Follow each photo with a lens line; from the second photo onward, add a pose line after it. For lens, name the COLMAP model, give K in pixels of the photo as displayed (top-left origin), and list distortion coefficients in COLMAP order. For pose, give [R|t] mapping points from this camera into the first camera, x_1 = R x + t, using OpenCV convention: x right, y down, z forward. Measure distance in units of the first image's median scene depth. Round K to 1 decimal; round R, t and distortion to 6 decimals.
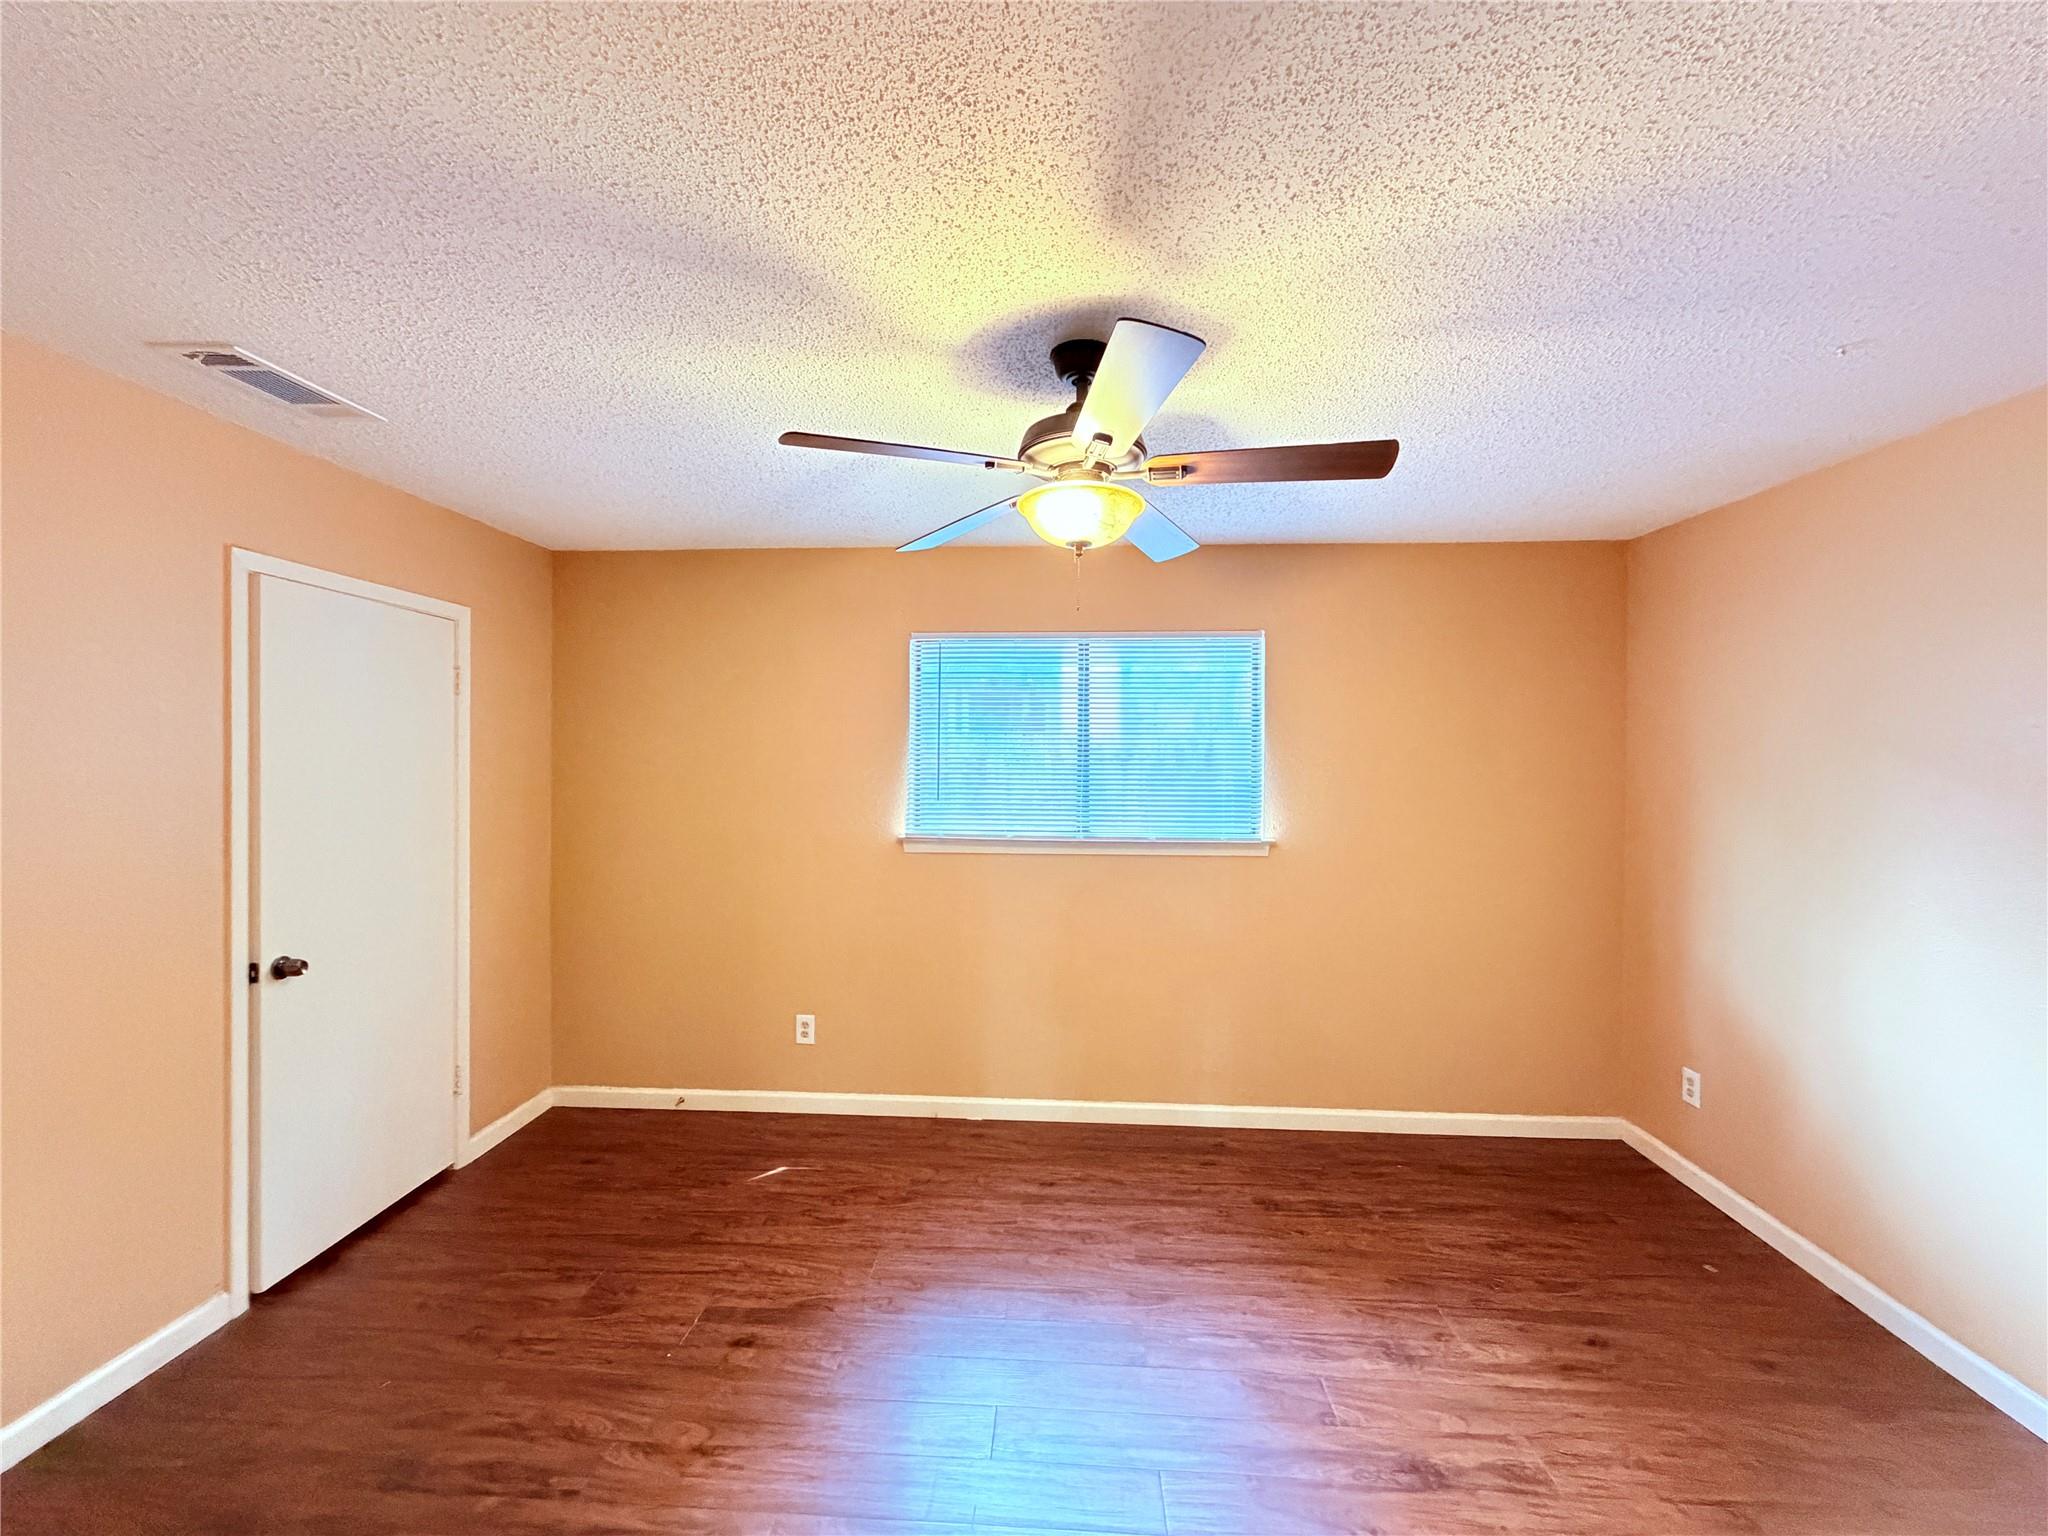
lens RADIAL K [[824.5, 0, 1019.0], [0, 824.5, 768.9], [0, 0, 1]] dist [0.003566, 0.000113]
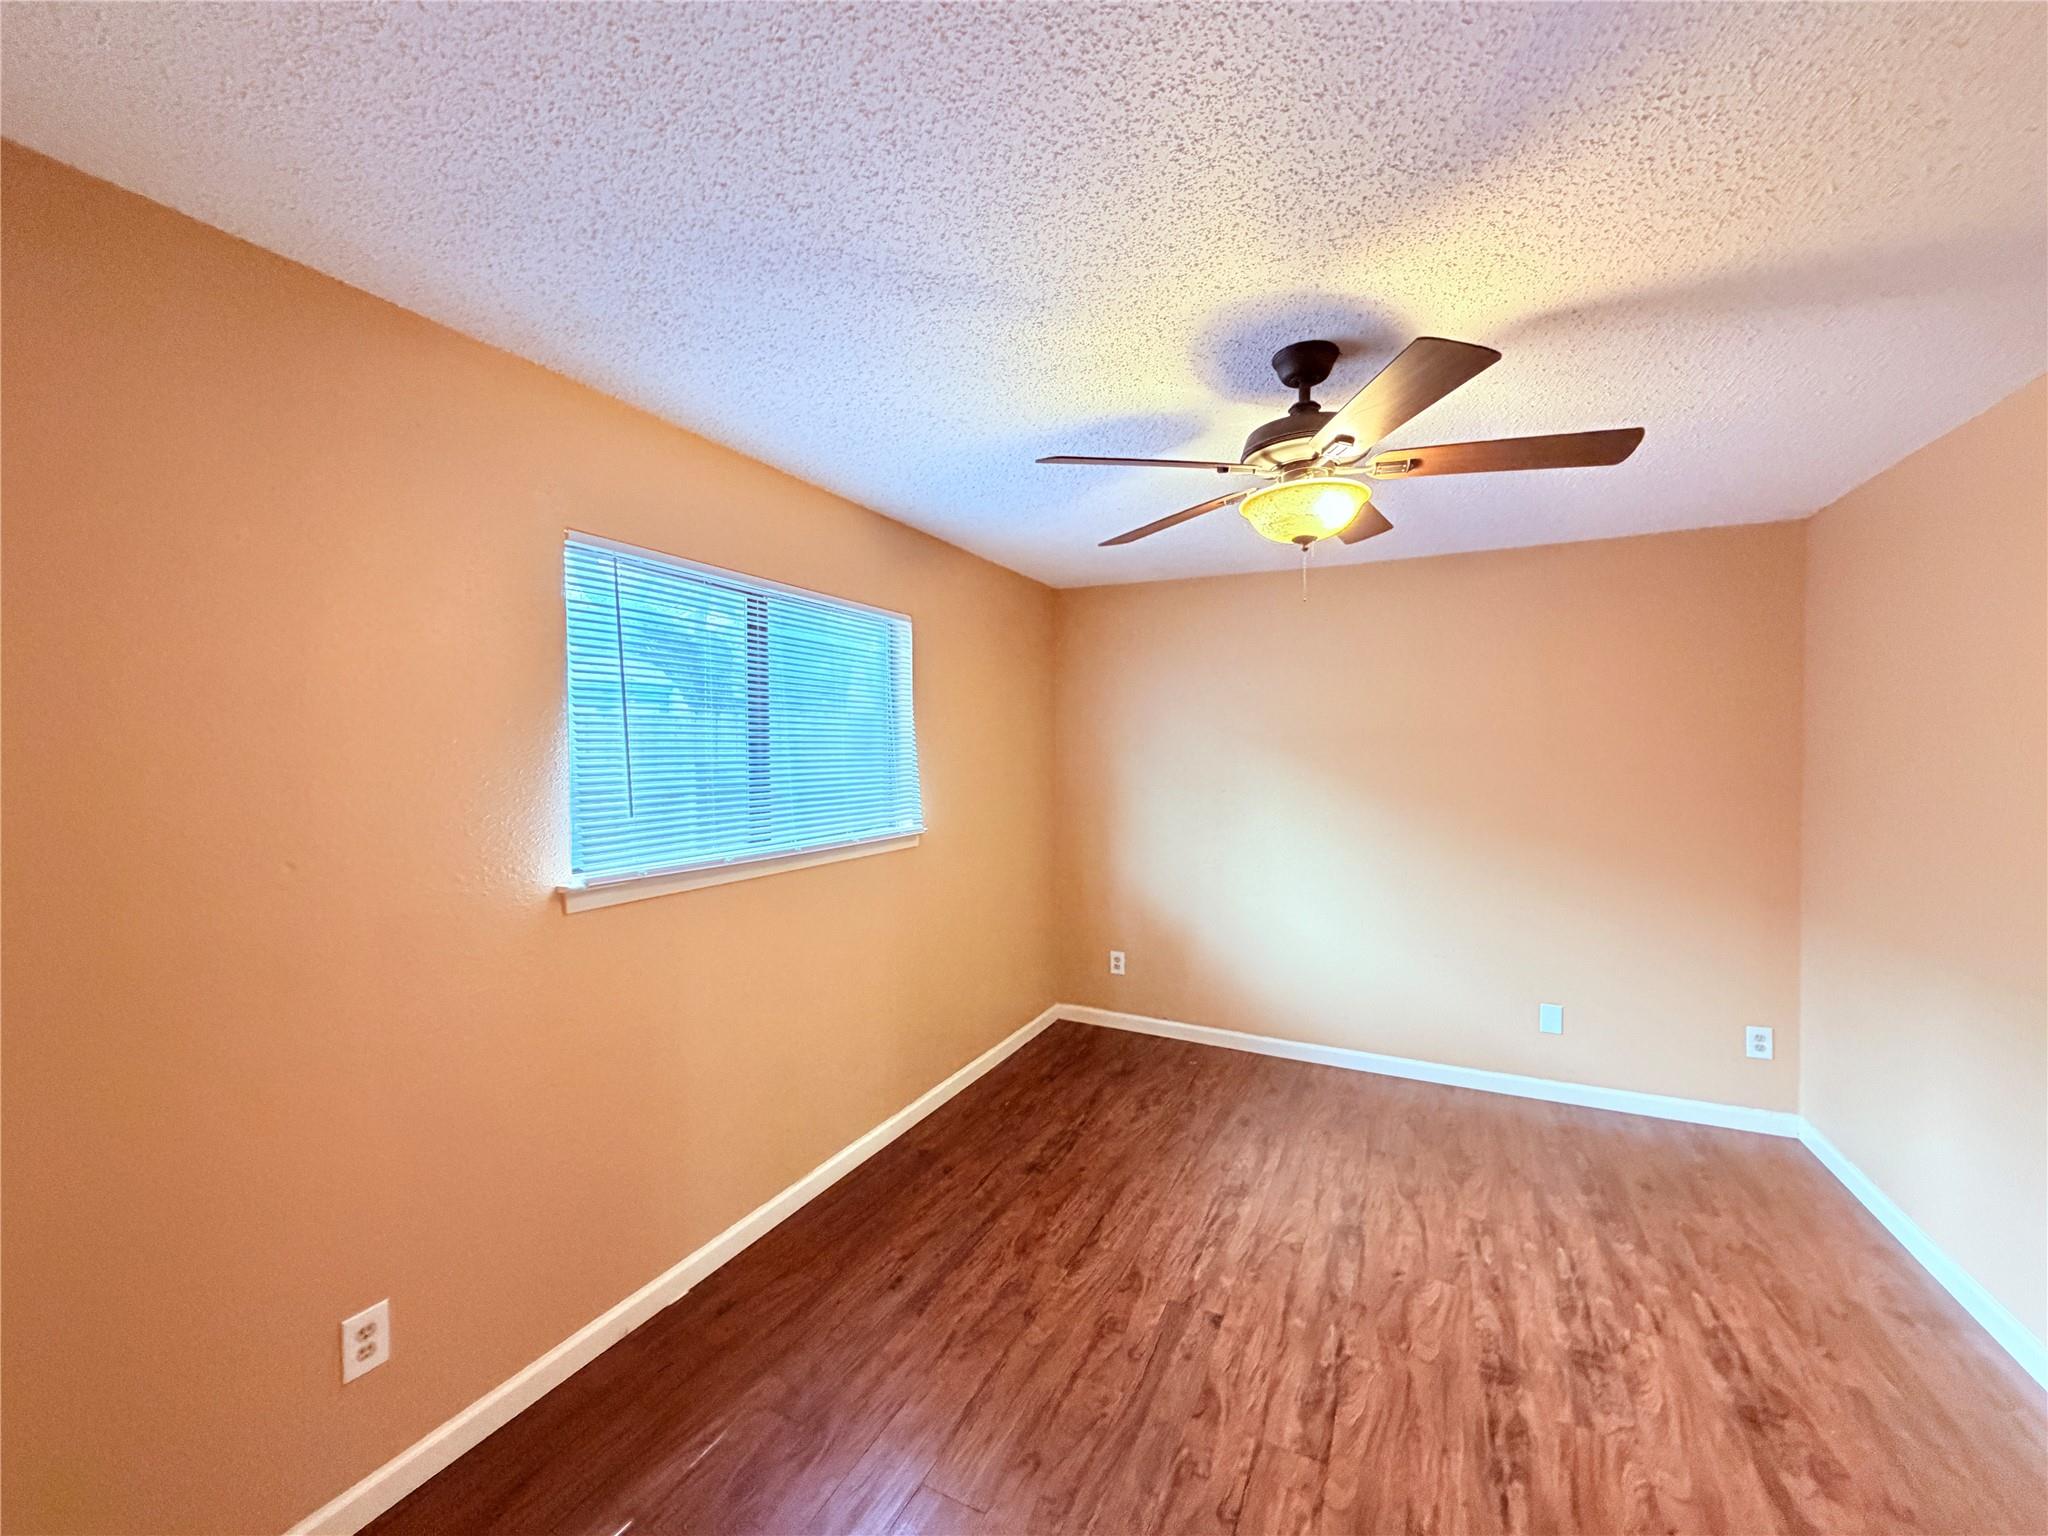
lens RADIAL K [[824.5, 0, 1021.6], [0, 824.5, 749.5], [0, 0, 1]] dist [0.003566, 0.000113]
pose [[0.381121, -0.007371, 0.924496, -0.685446], [0.011122, 0.999932, 0.003388, -0.015985], [-0.924458, 0.008991, 0.381177, 0.604985]]
